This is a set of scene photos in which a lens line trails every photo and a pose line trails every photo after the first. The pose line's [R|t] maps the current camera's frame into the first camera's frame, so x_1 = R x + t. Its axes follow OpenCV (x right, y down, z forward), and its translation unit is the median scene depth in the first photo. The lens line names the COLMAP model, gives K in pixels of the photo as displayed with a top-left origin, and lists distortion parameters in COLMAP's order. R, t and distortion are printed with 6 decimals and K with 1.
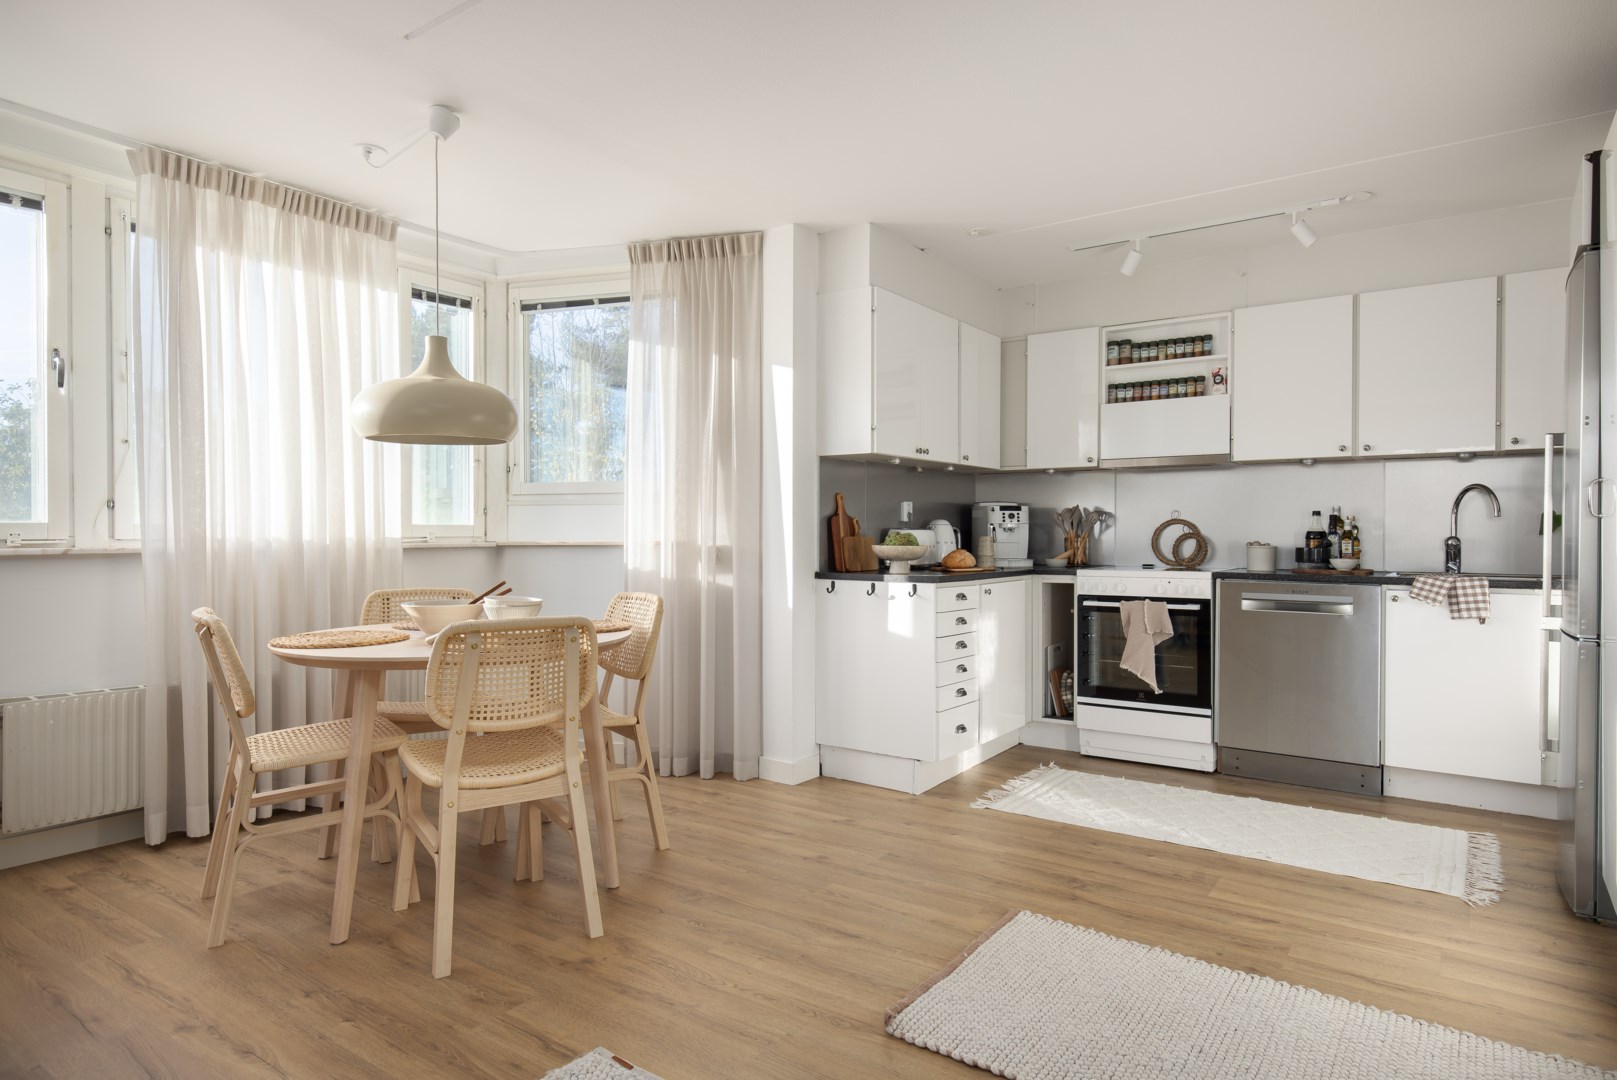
lens RADIAL K [[927.5, 0, 808.5], [0, 927.5, 540.0], [0, 0, 1]] dist [0.006265, 0.001096]
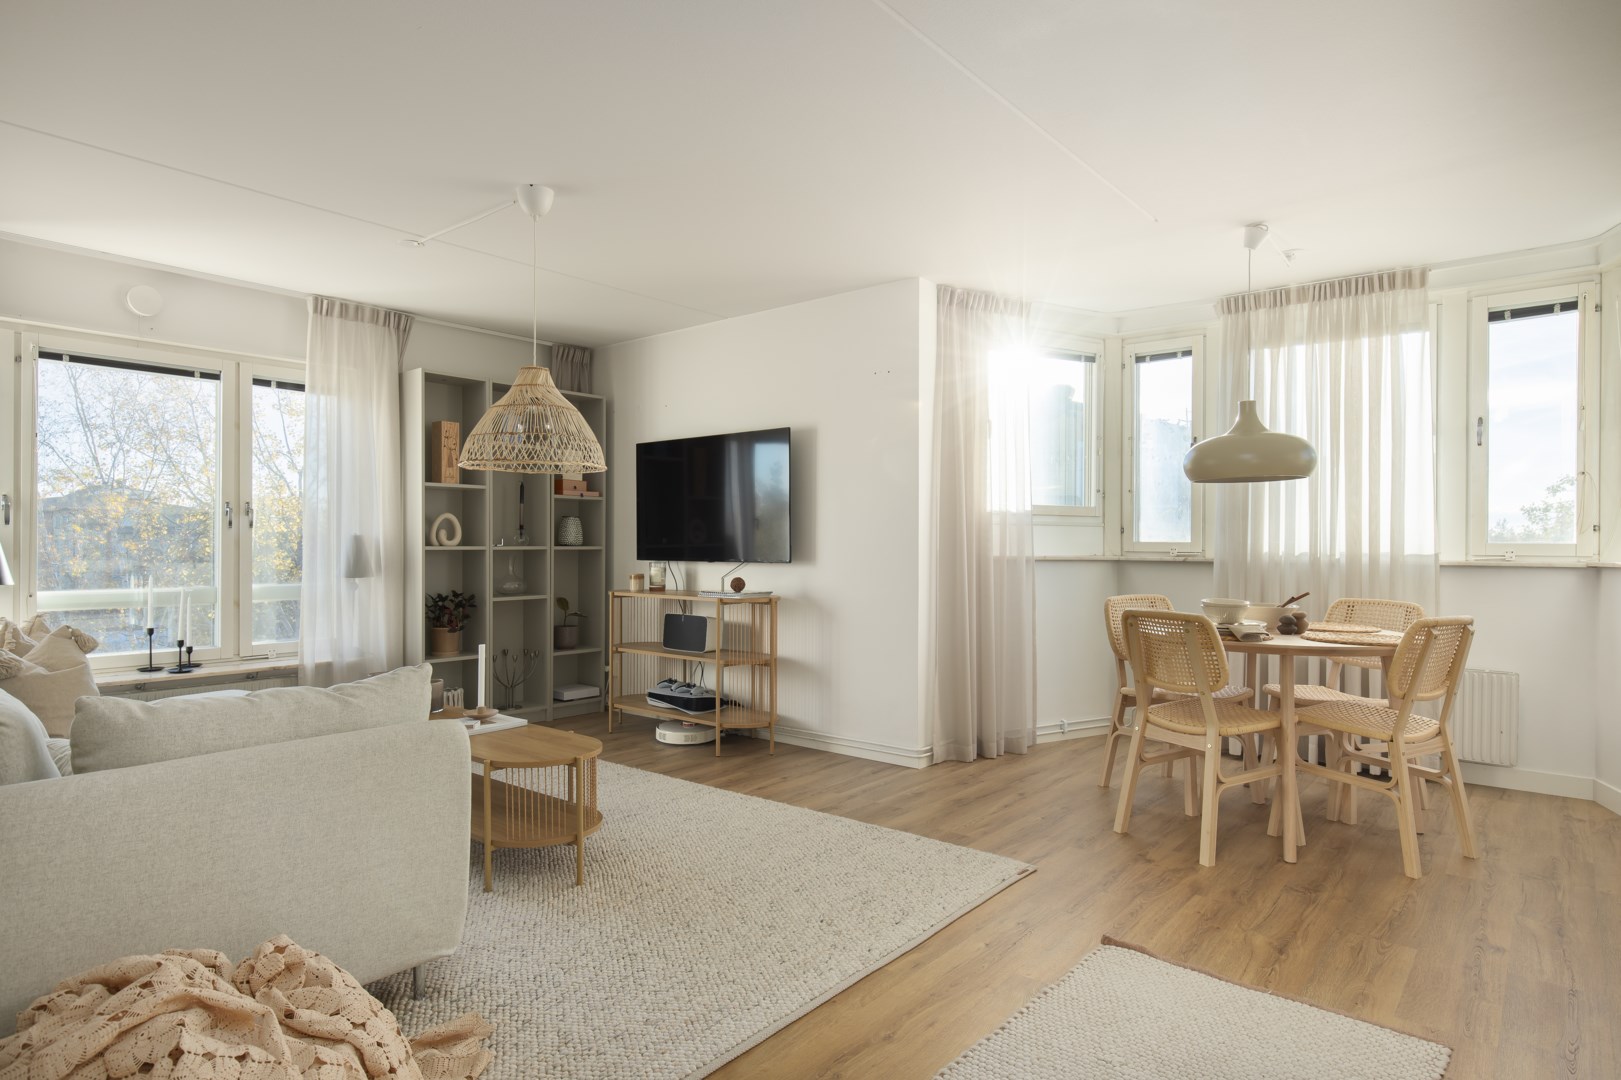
lens RADIAL K [[914.9, 0, 787.4], [0, 914.9, 542.1], [0, 0, 1]] dist [0.004985, 0.000447]
pose [[-0.096172, 0.000514, -0.995365, 0.656378], [-0.013809, 0.999903, 0.001851, -0.008897], [0.995269, 0.013923, -0.096156, 0.330300]]
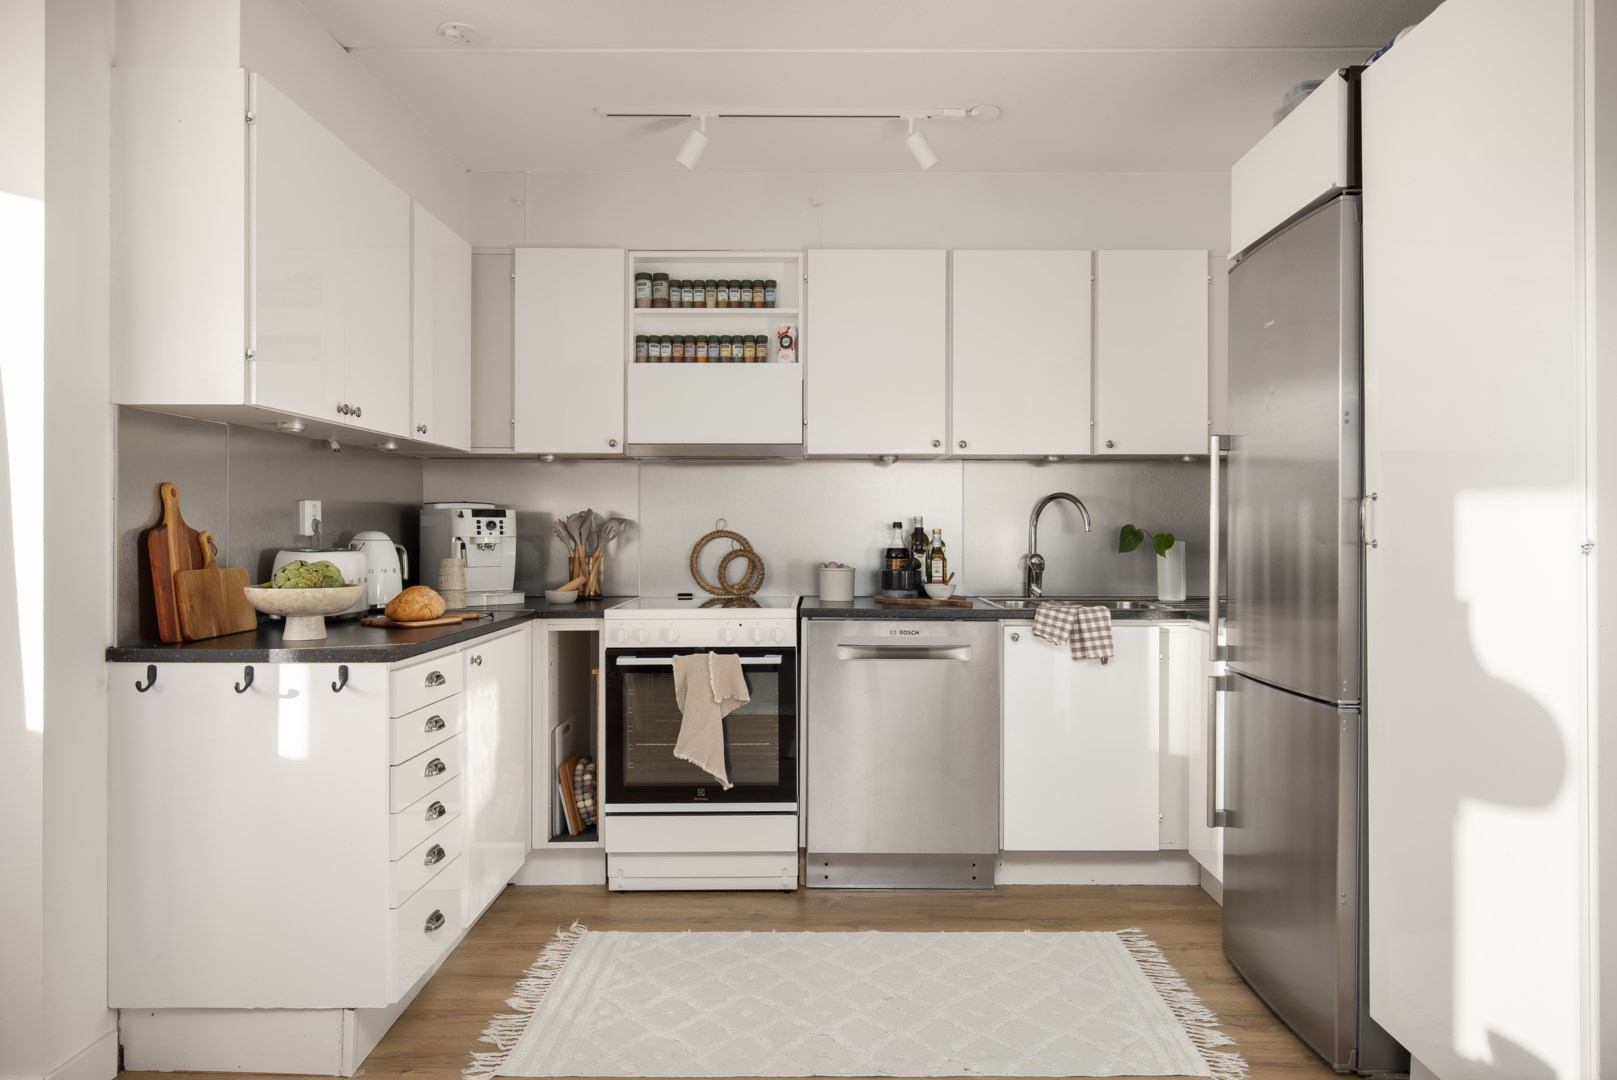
lens RADIAL K [[978.1, 0, 817.4], [0, 978.1, 528.1], [0, 0, 1]] dist [-0.000093, -0.001253]
pose [[0.815174, -0.000028, 0.579216, 0.013640], [0.004454, 0.999971, -0.006220, -0.021742], [-0.579199, 0.007651, 0.815150, 0.373456]]
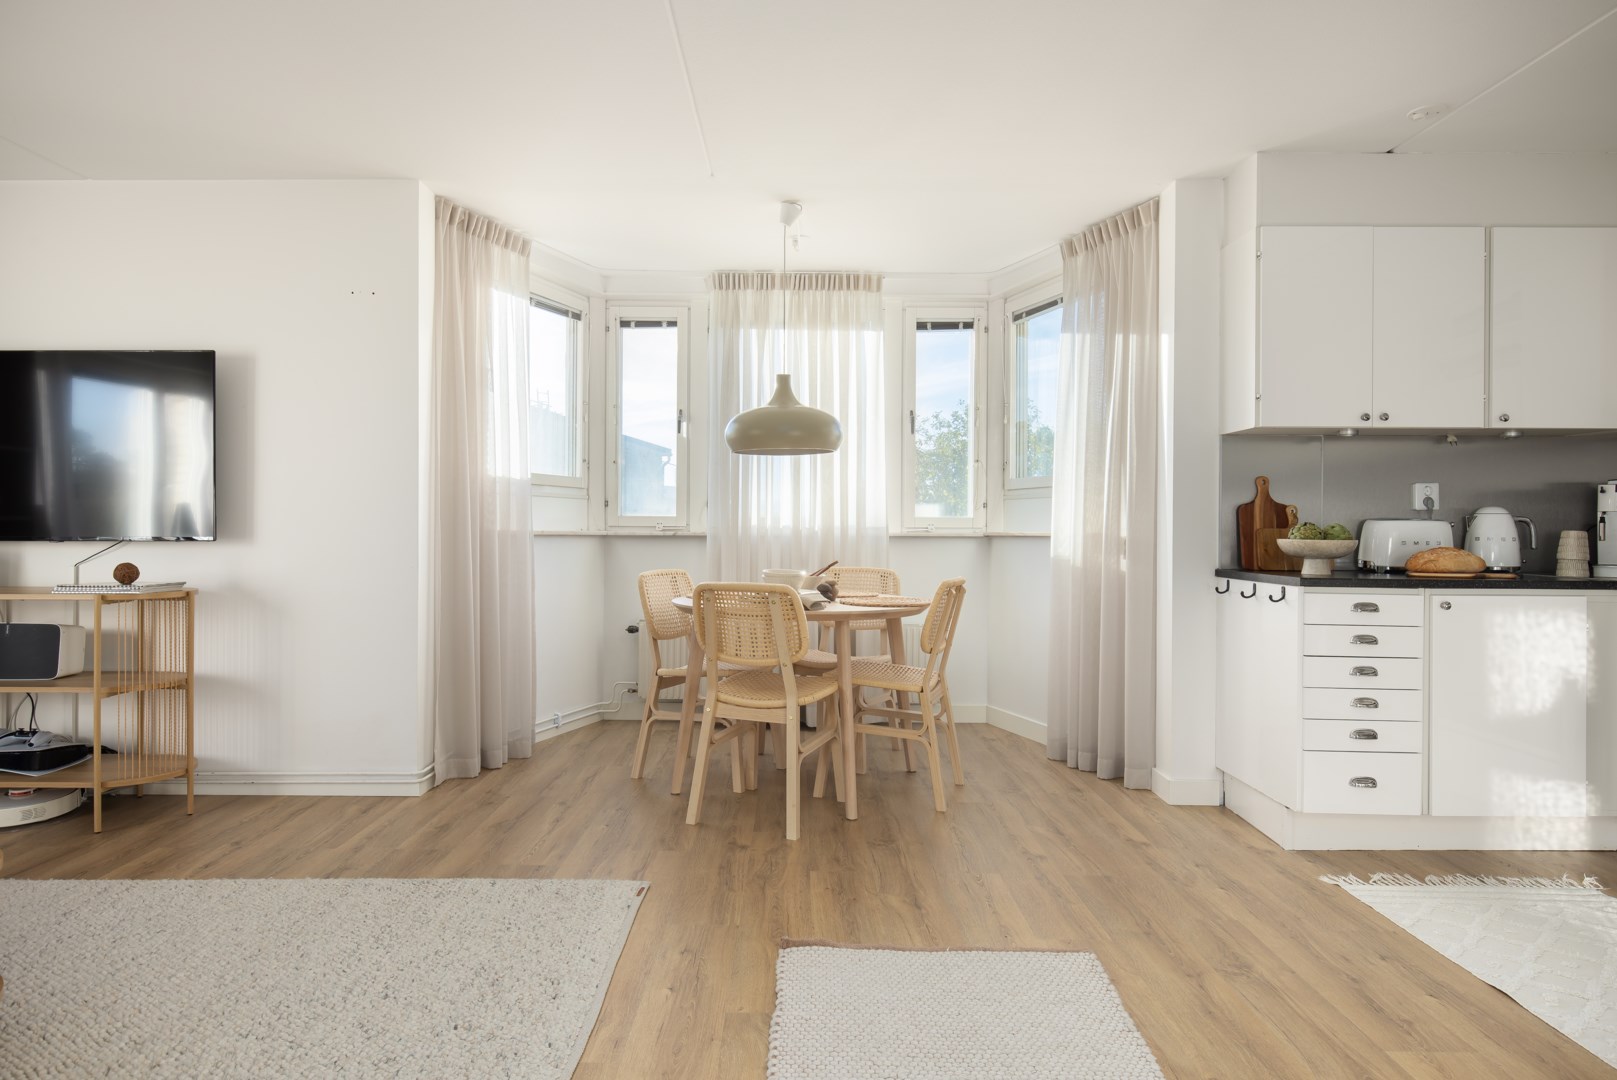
lens RADIAL K [[958.7, 0, 788.0], [0, 958.7, 526.4], [0, 0, 1]] dist [0.002127, 0.000101]
pose [[0.565423, 0.001623, -0.824799, 0.509668], [-0.012743, 0.999896, -0.006768, 0.005876], [0.824703, 0.014337, 0.565385, 0.158524]]
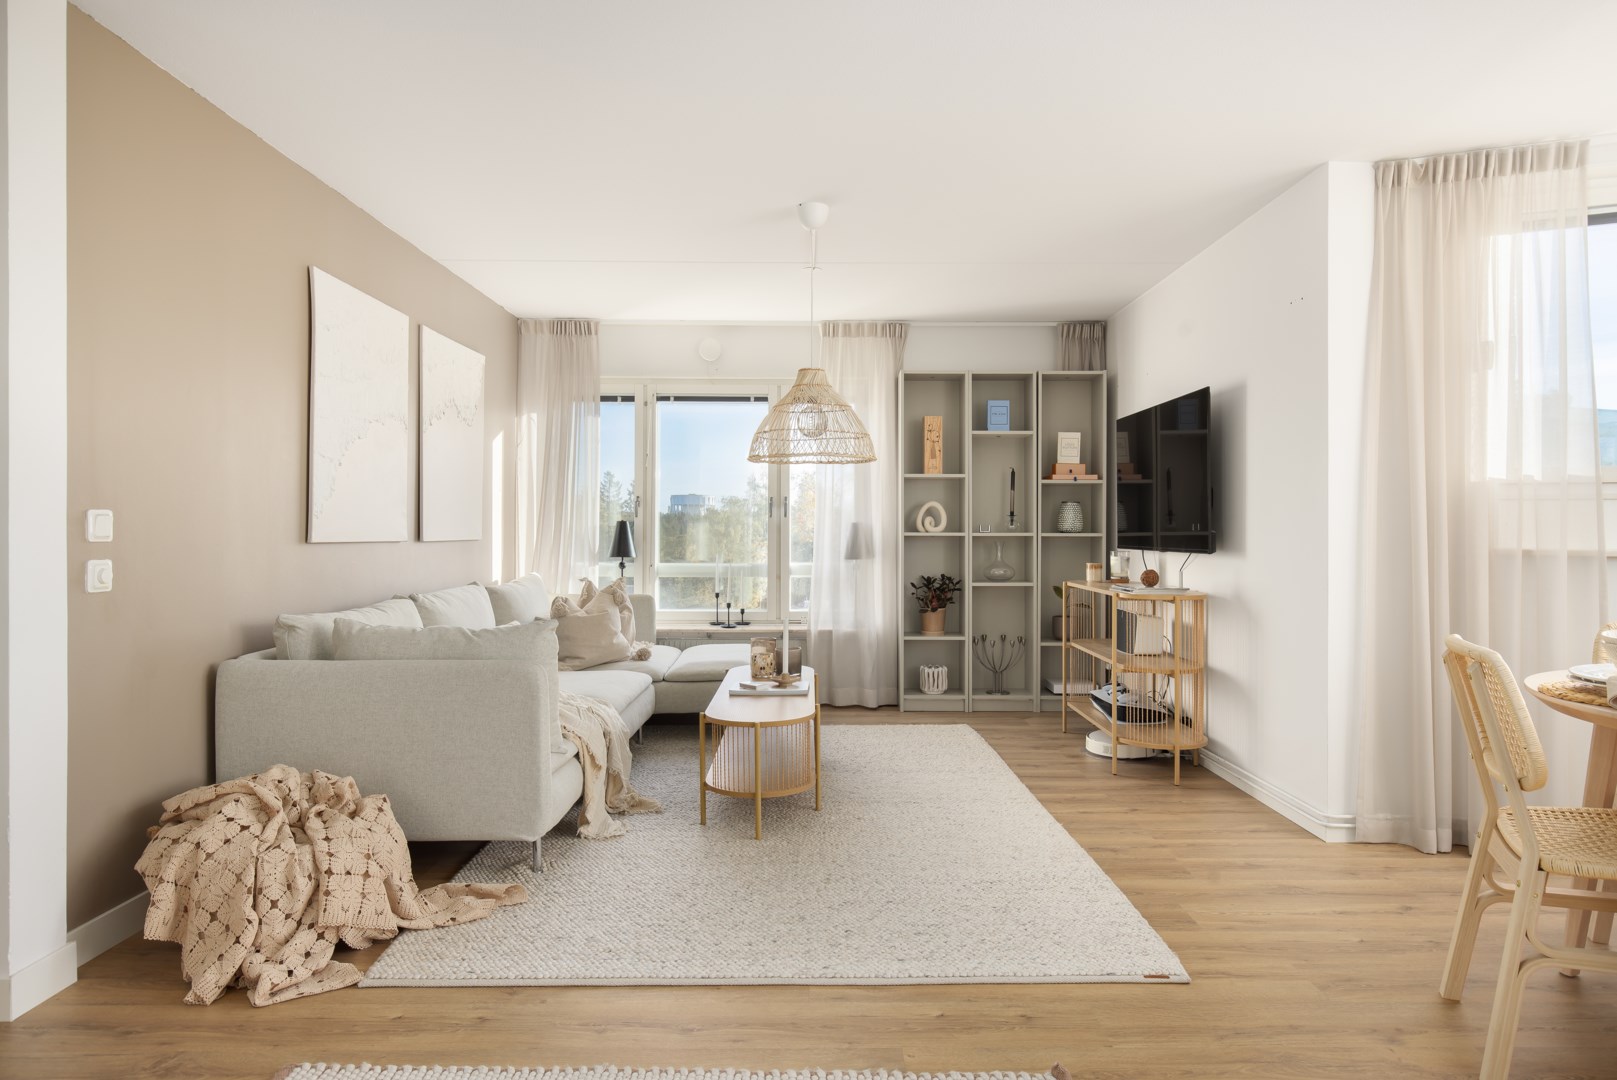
lens RADIAL K [[952.3, 0, 811.5], [0, 952.3, 523.8], [0, 0, 1]] dist [0.007405, 0.000882]
pose [[-0.819139, -0.003132, -0.573587, 0.396809], [-0.007368, 0.999960, 0.005062, -0.013135], [0.573548, 0.008372, -0.819129, 0.791440]]
